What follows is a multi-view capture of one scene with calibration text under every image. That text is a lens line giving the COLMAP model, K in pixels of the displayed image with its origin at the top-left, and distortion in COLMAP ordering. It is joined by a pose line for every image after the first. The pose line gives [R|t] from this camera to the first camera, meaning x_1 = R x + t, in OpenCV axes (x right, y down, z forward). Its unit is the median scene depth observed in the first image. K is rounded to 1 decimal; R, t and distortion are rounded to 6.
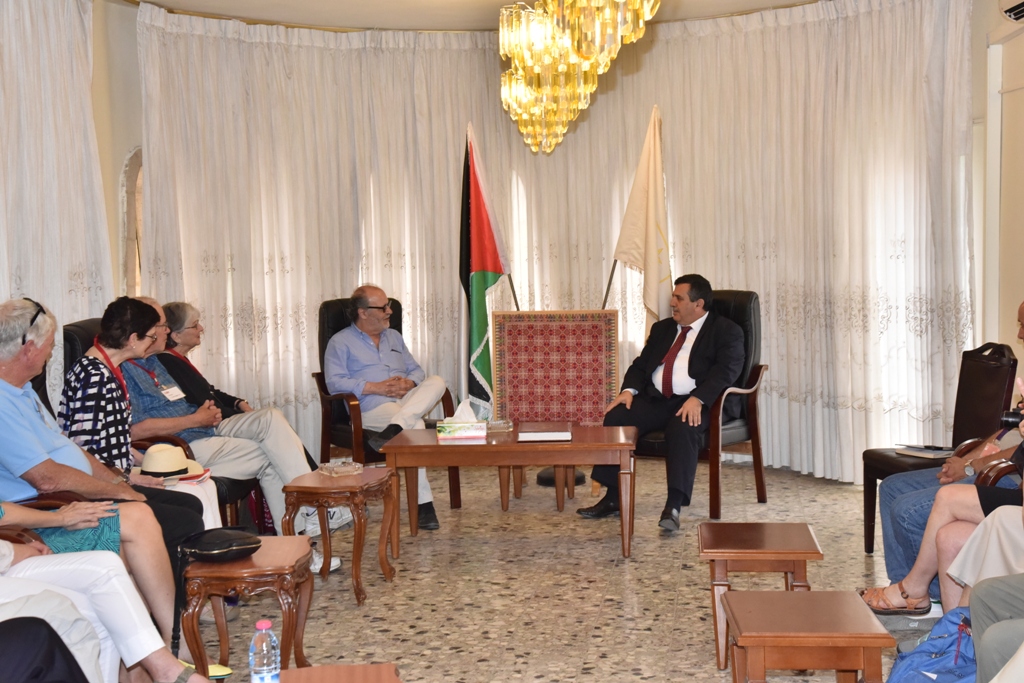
lens RADIAL K [[1578.3, 0, 517.1], [0, 1578.3, 344.4], [0, 0, 1]] dist [0.291229, 0.062761]
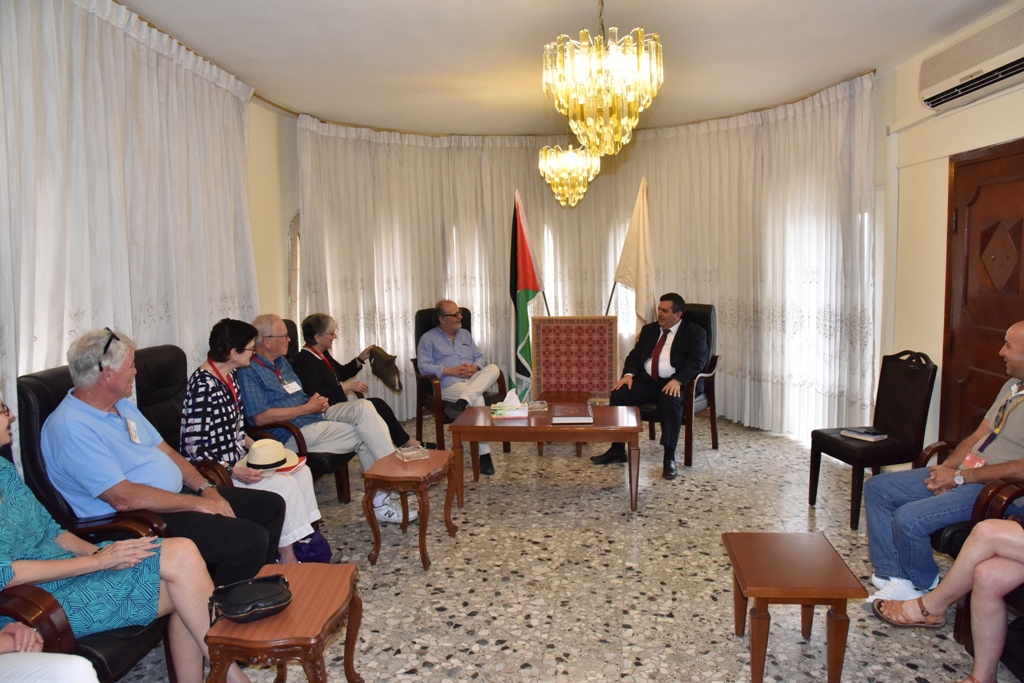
lens RADIAL K [[700.5, 0, 515.6], [0, 700.5, 339.9], [0, 0, 1]] dist [-0.111965, 0.061936]
pose [[0.999390, 0.003124, -0.034791, -0.008452], [-0.001777, 0.999250, 0.038687, -0.025517], [0.034885, -0.038602, 0.998646, 0.358548]]
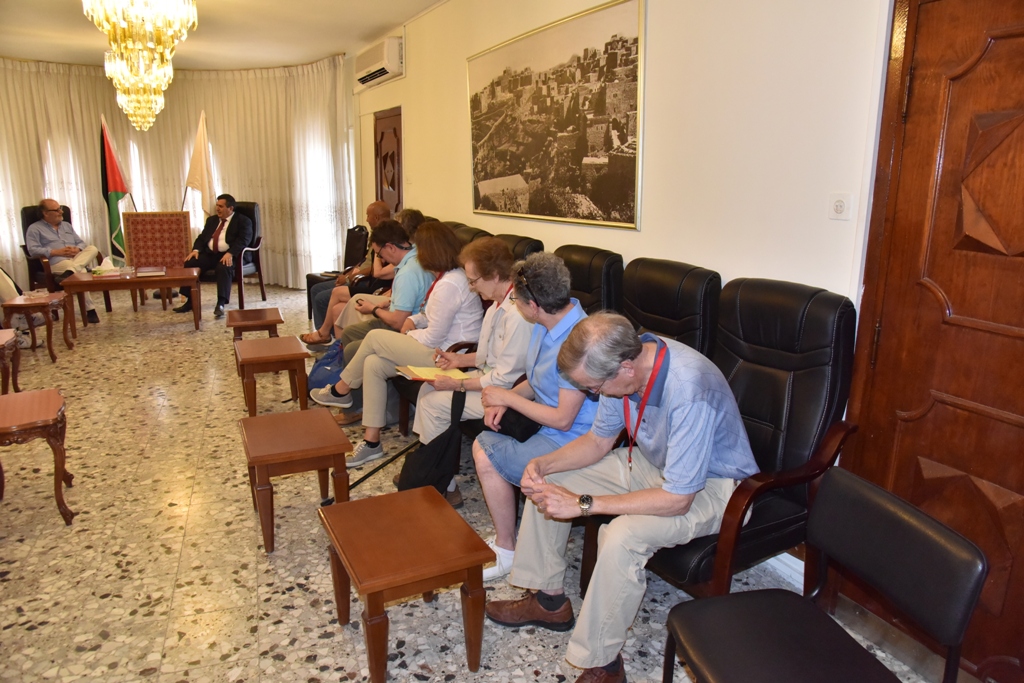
lens RADIAL K [[700.5, 0, 515.6], [0, 700.5, 339.9], [0, 0, 1]] dist [-0.111965, 0.061936]
pose [[0.885602, -0.073902, 0.458527, 0.020896], [0.000957, 0.987547, 0.157319, 0.004256], [-0.464443, -0.138883, 0.874645, 0.006620]]
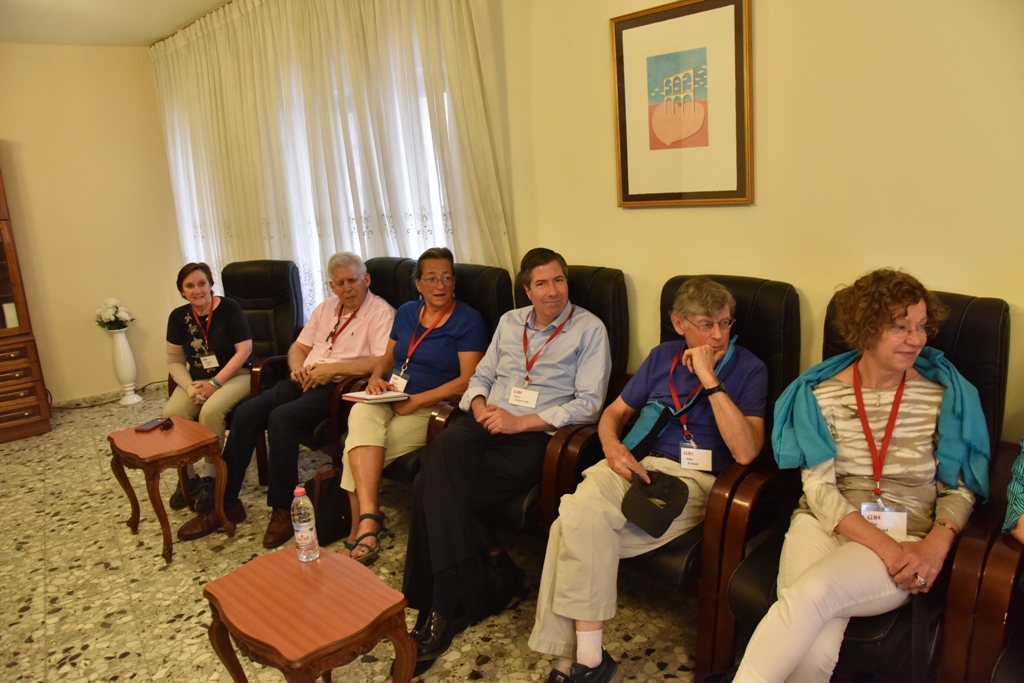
lens RADIAL K [[692.4, 0, 512.0], [0, 692.4, 341.5], [0, 0, 1]] dist [-0.137313, 0.069290]
pose [[-0.735524, 0.215815, -0.642206, 0.016133], [0.017999, 0.953797, 0.299912, -0.039434], [0.677260, 0.209033, -0.705425, 0.579929]]
